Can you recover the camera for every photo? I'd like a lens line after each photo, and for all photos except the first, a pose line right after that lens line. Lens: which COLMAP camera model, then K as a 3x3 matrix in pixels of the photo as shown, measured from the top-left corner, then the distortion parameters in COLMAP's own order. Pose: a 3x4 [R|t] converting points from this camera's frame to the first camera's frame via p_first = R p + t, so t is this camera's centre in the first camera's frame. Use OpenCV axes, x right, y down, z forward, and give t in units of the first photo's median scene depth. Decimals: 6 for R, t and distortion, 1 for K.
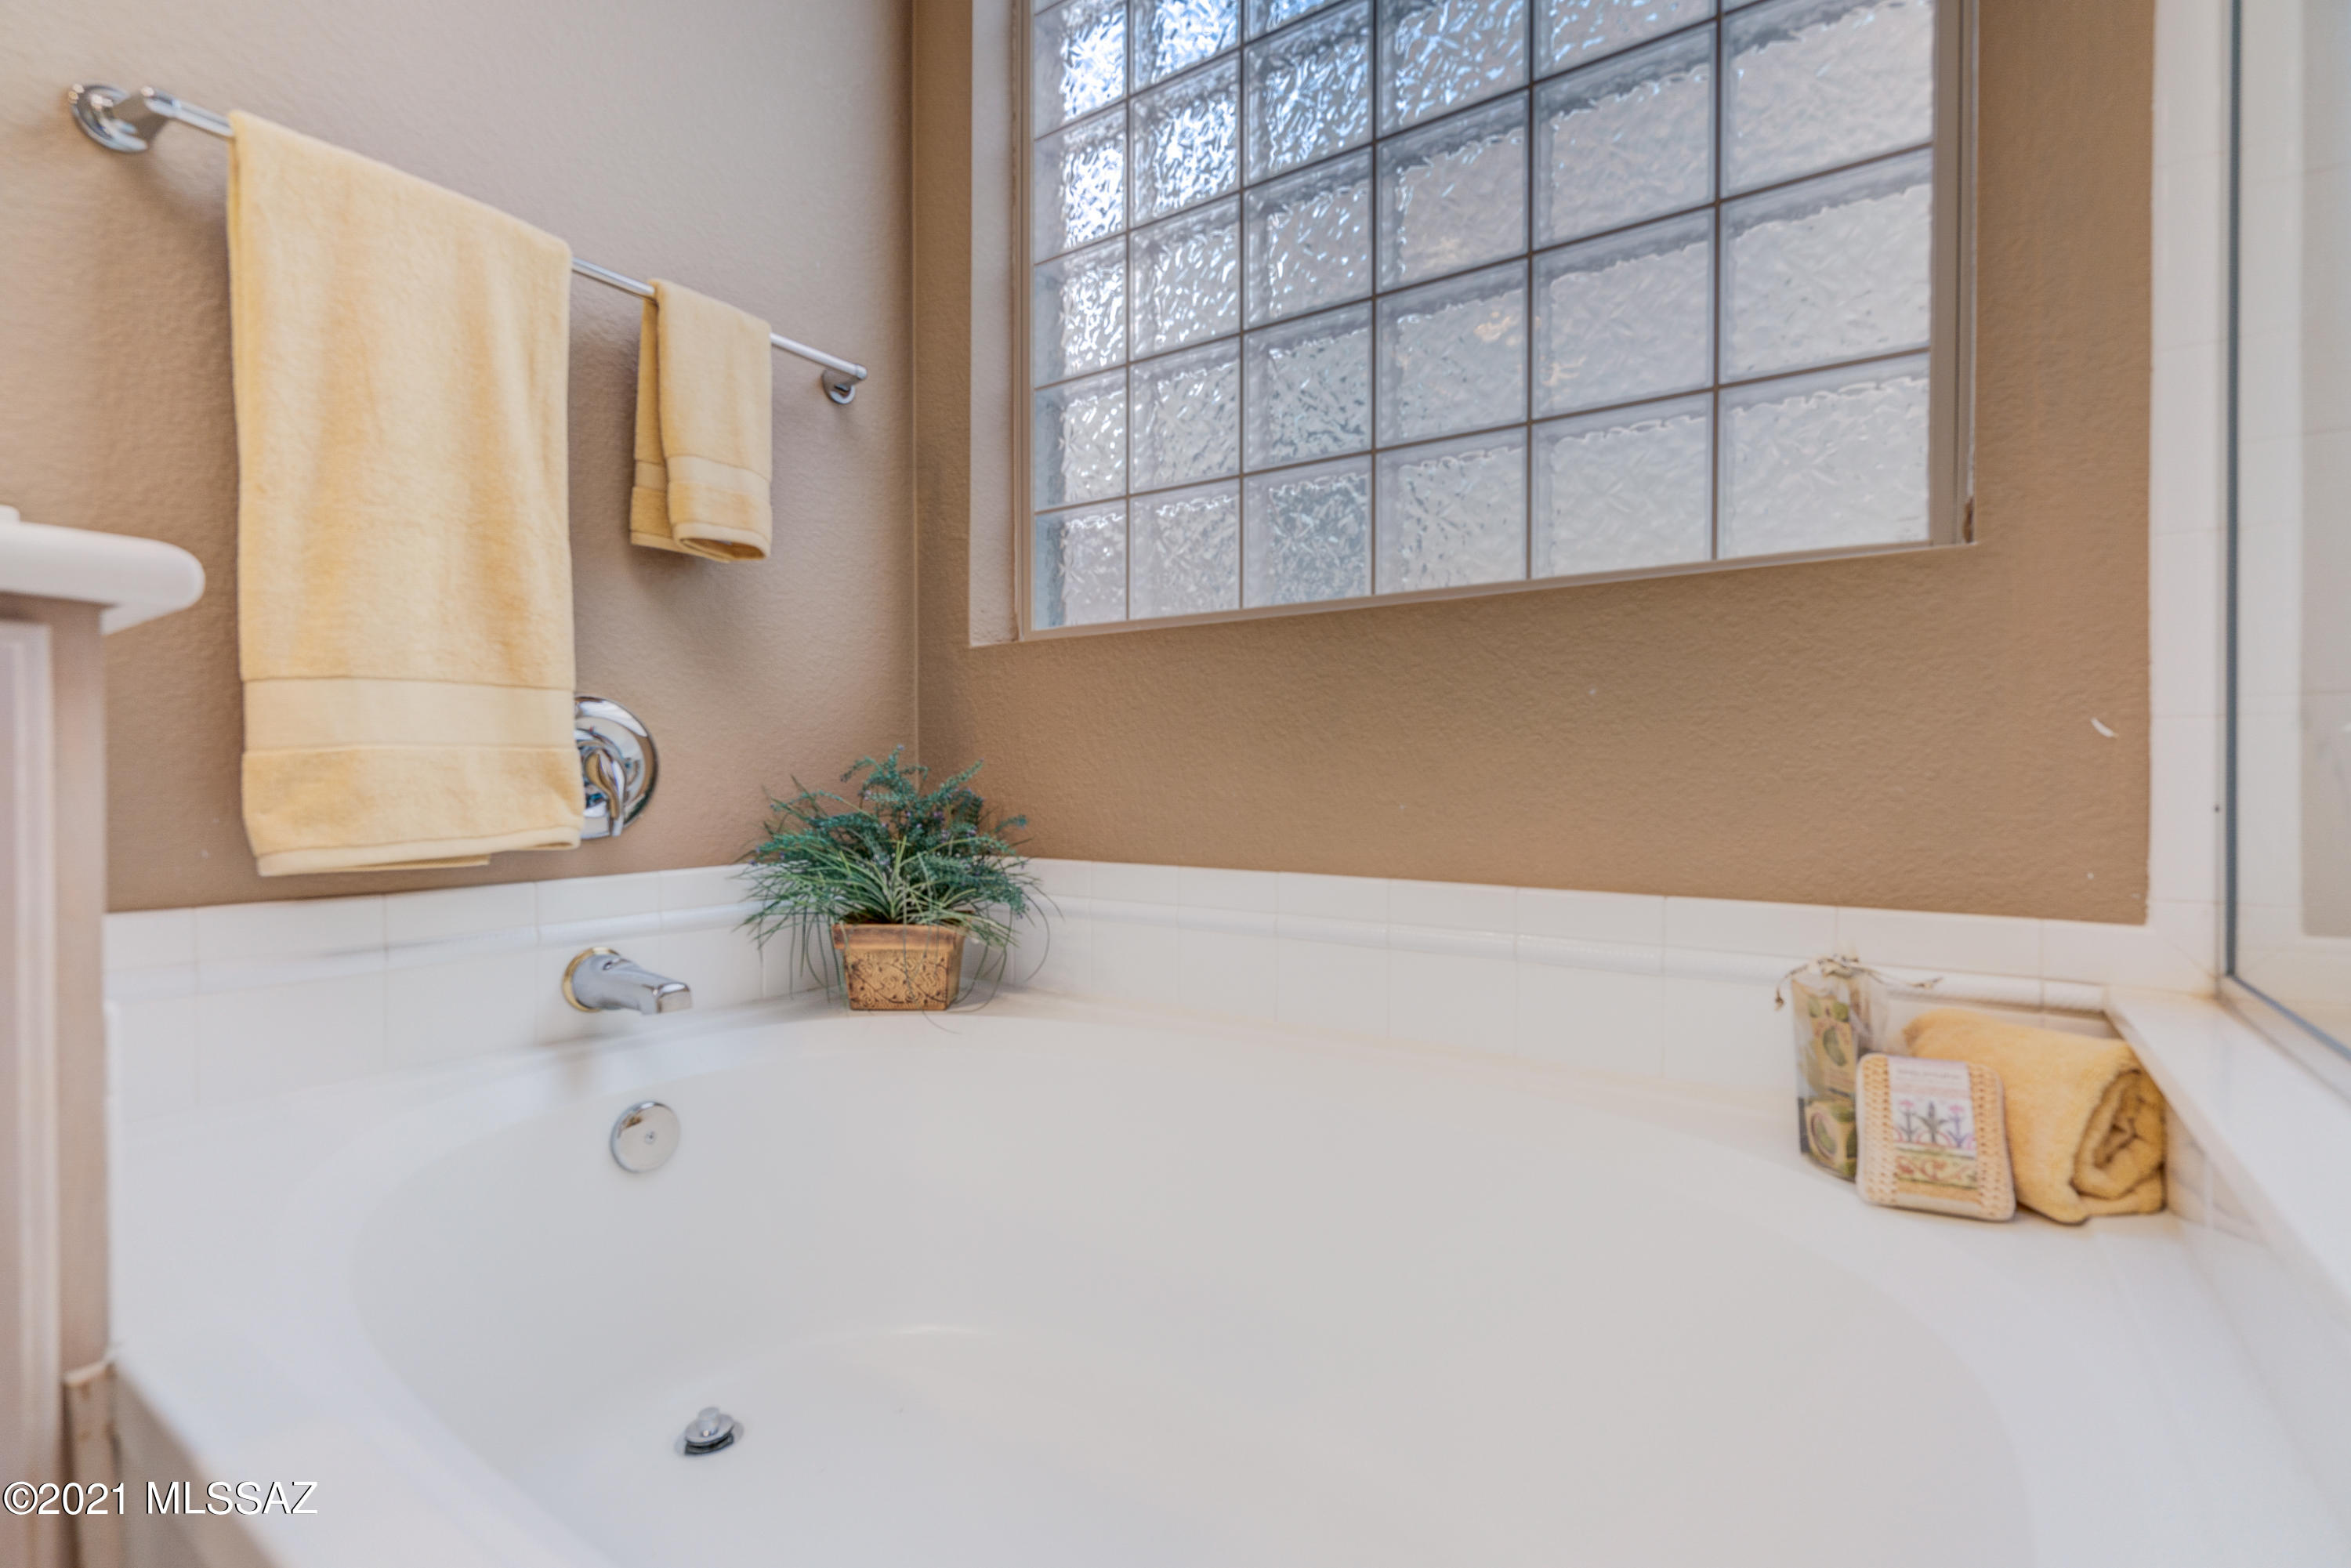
lens RADIAL K [[1061.1, 0, 1155.6], [0, 1061.1, 784.9], [0, 0, 1]] dist [-0.006369, 0.002614]
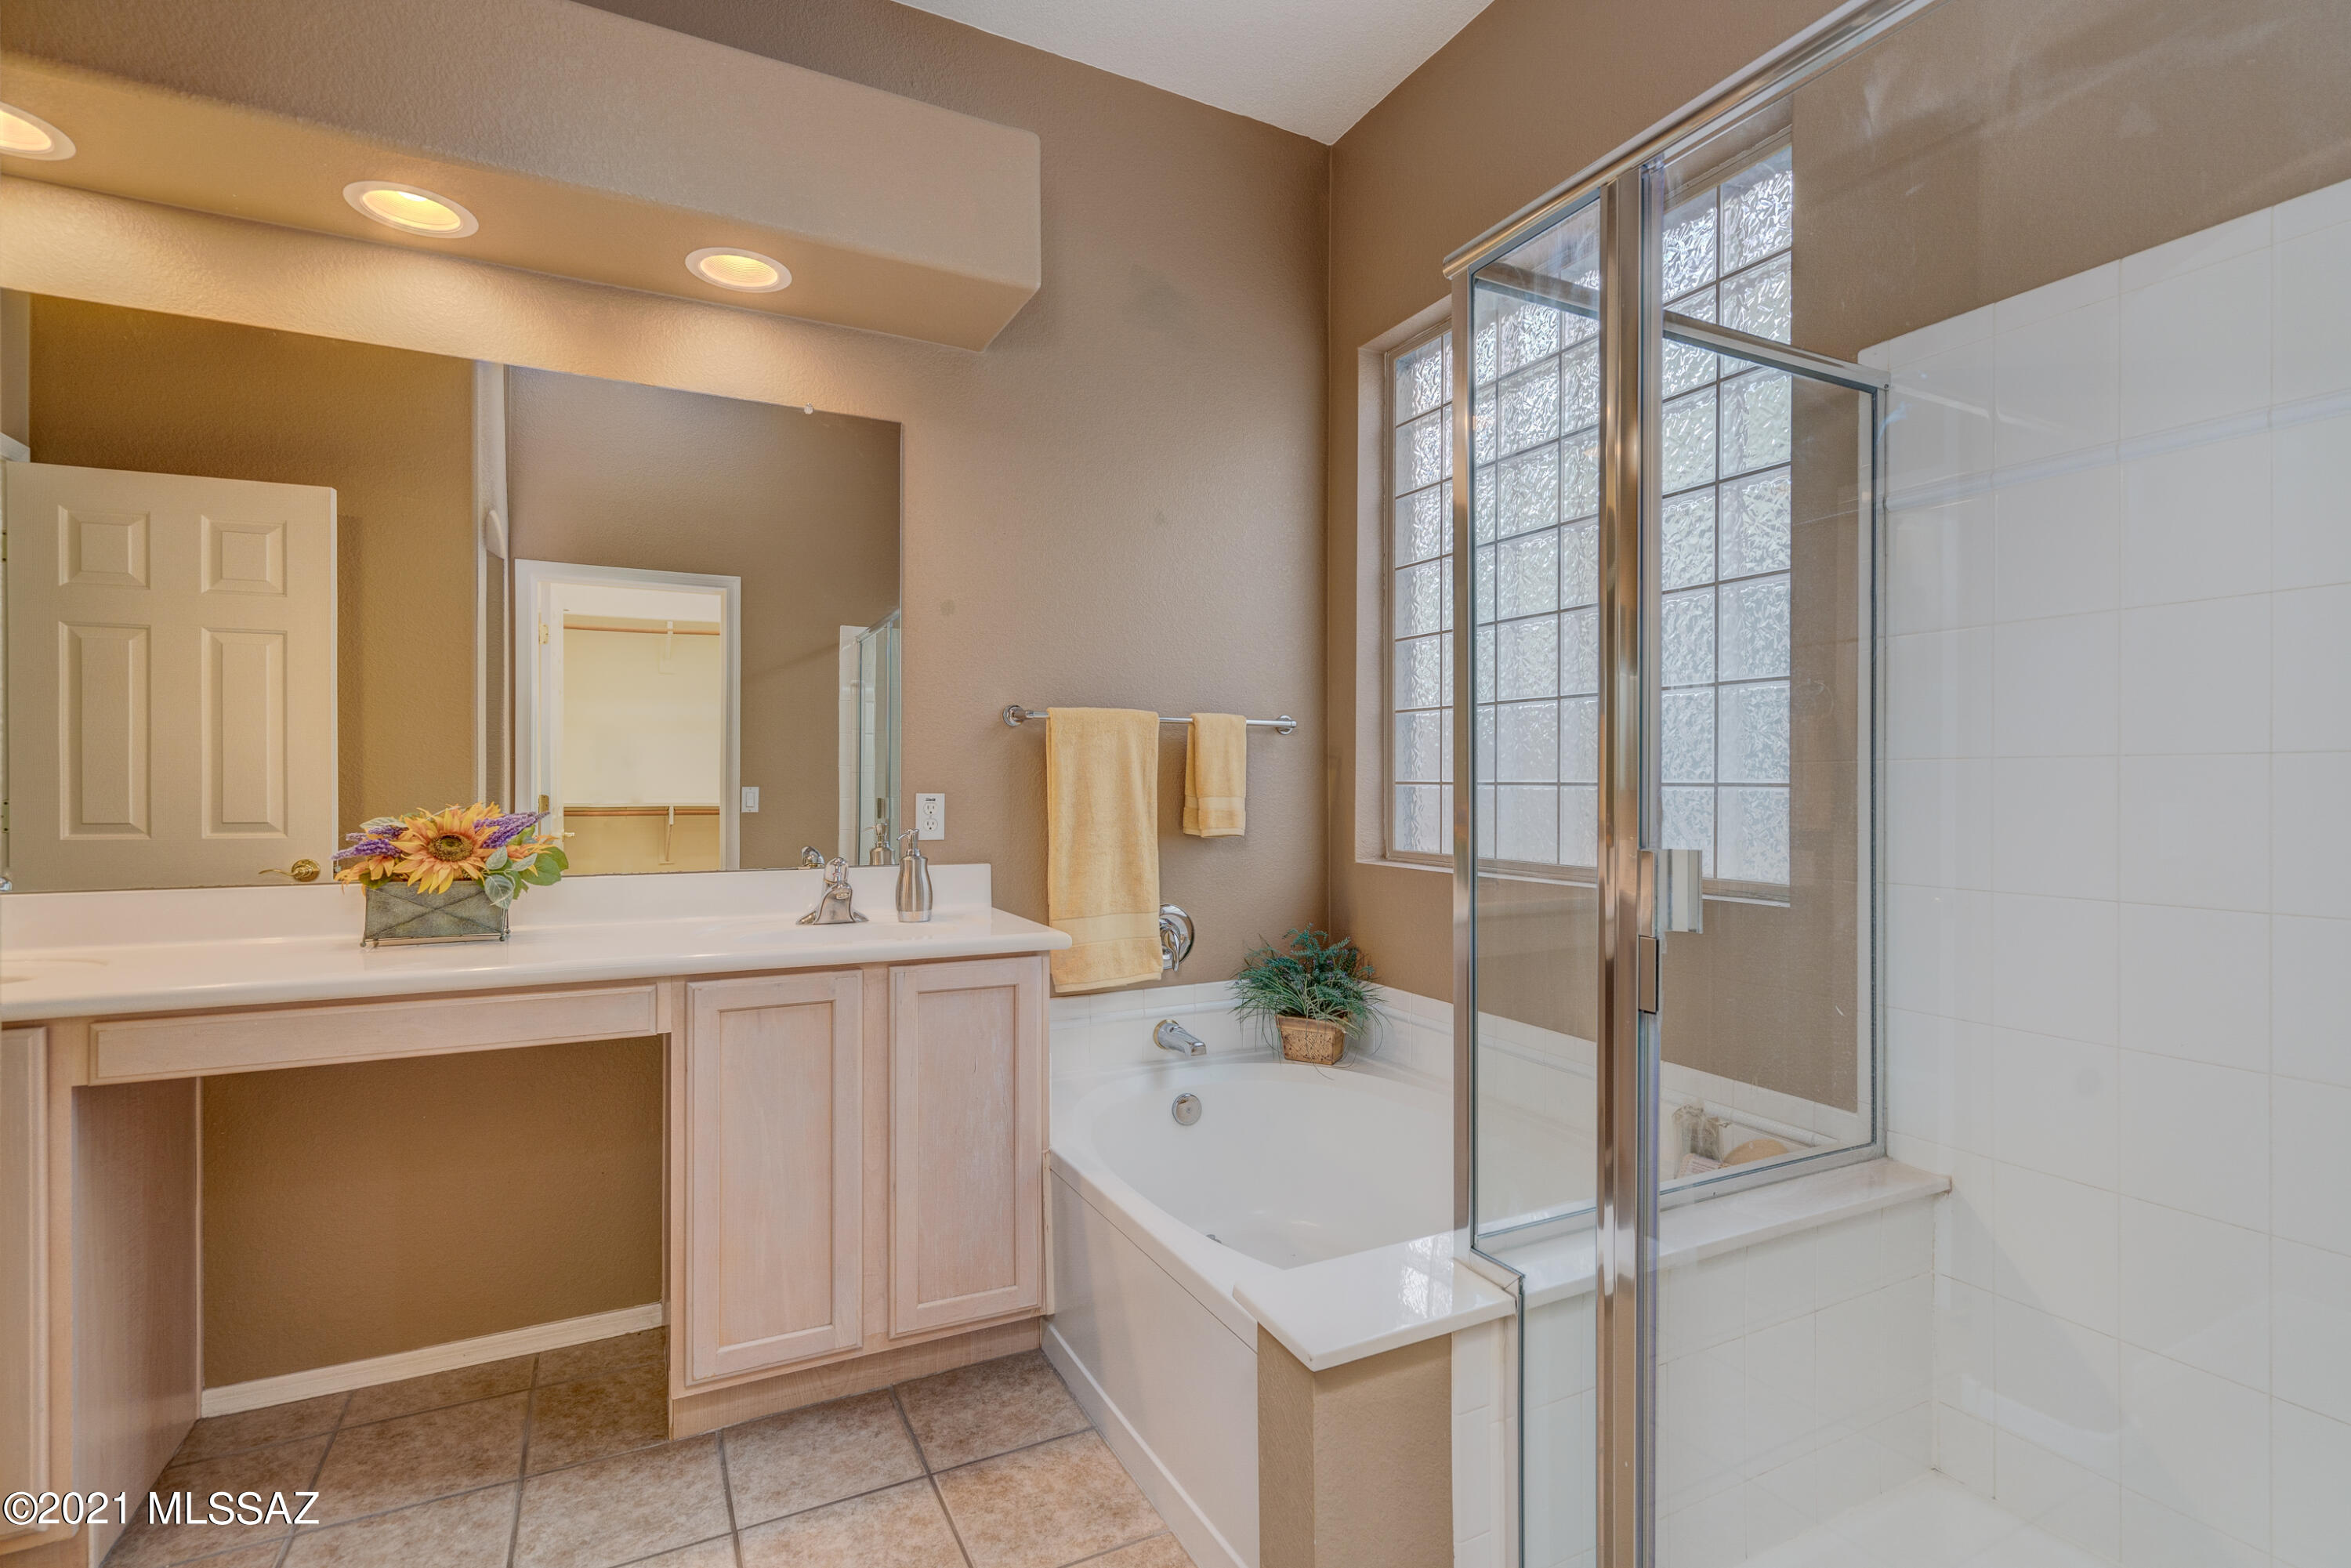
lens RADIAL K [[1061.1, 0, 1185.7], [0, 1061.1, 790.6], [0, 0, 1]] dist [-0.006369, 0.002614]
pose [[0.888812, 0.009324, -0.458178, 0.501805], [-0.007124, 0.999953, 0.006530, -0.334908], [0.458217, -0.002539, 0.888837, -0.922228]]
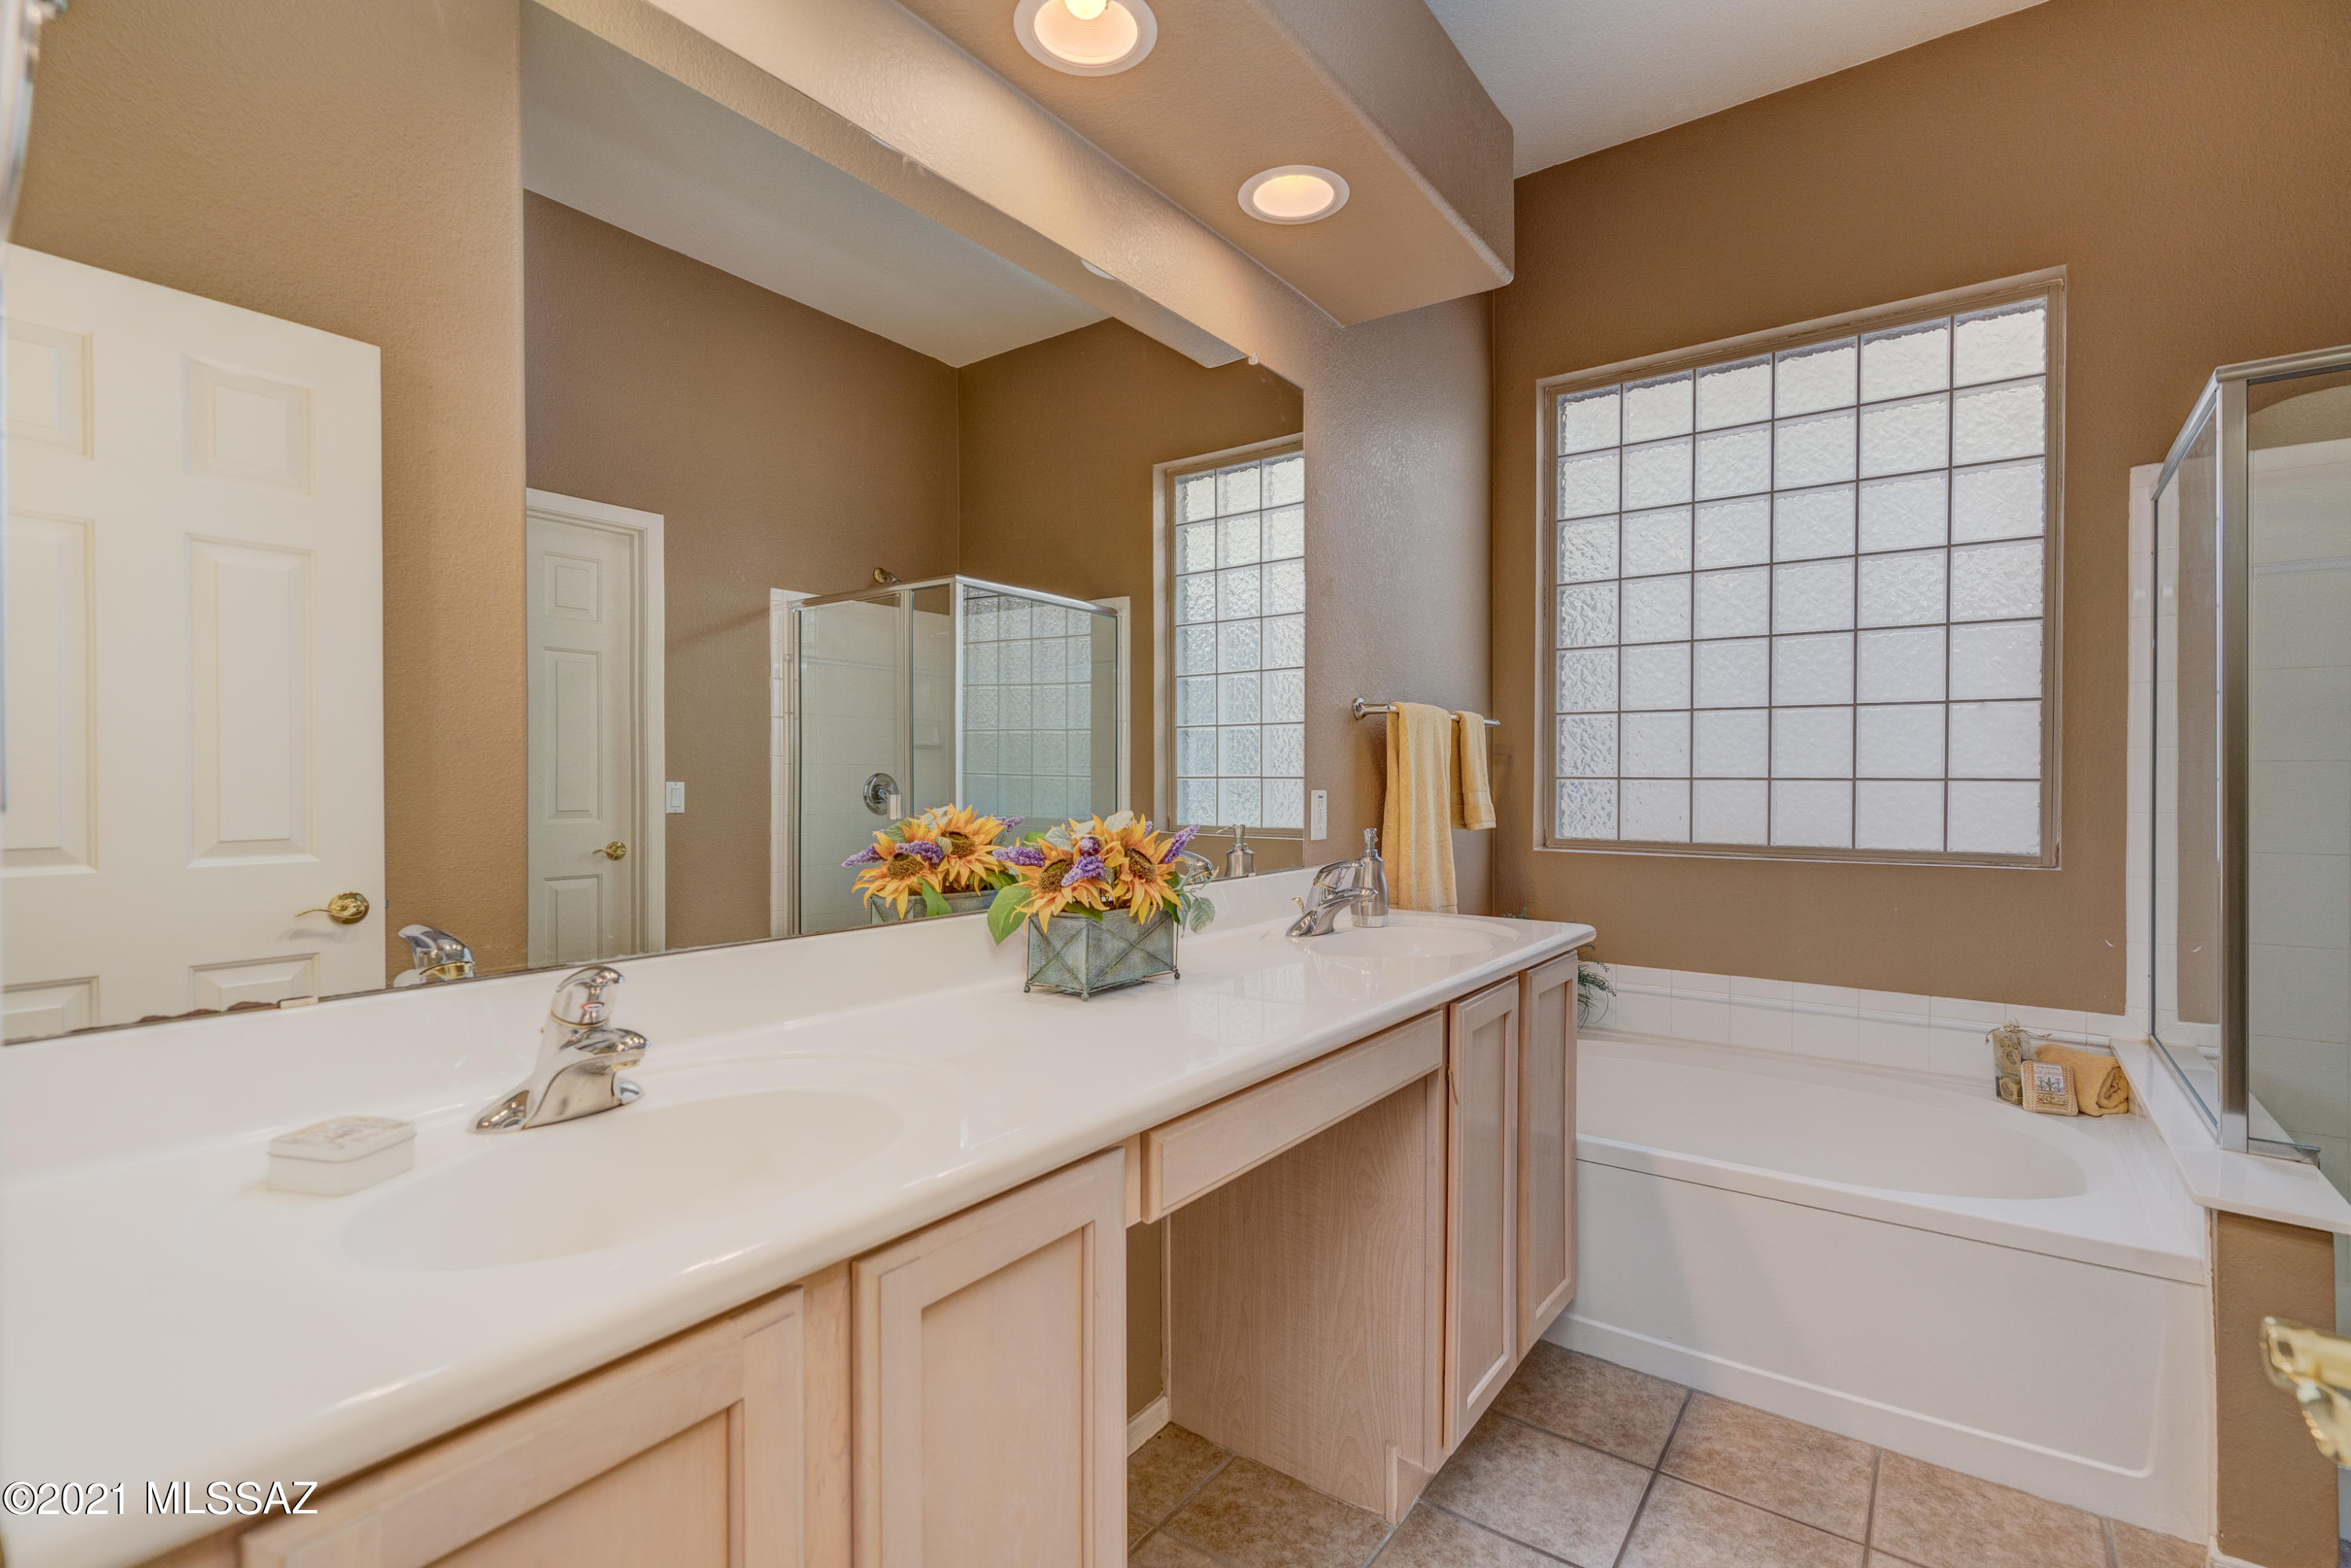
lens RADIAL K [[1061.1, 0, 1160.1], [0, 1061.1, 766.3], [0, 0, 1]] dist [-0.006369, 0.002614]
pose [[0.999458, 0.000651, -0.032908, -1.004495], [-0.000977, 0.999951, -0.009883, -0.326792], [0.032900, 0.009910, 0.999410, -1.242373]]
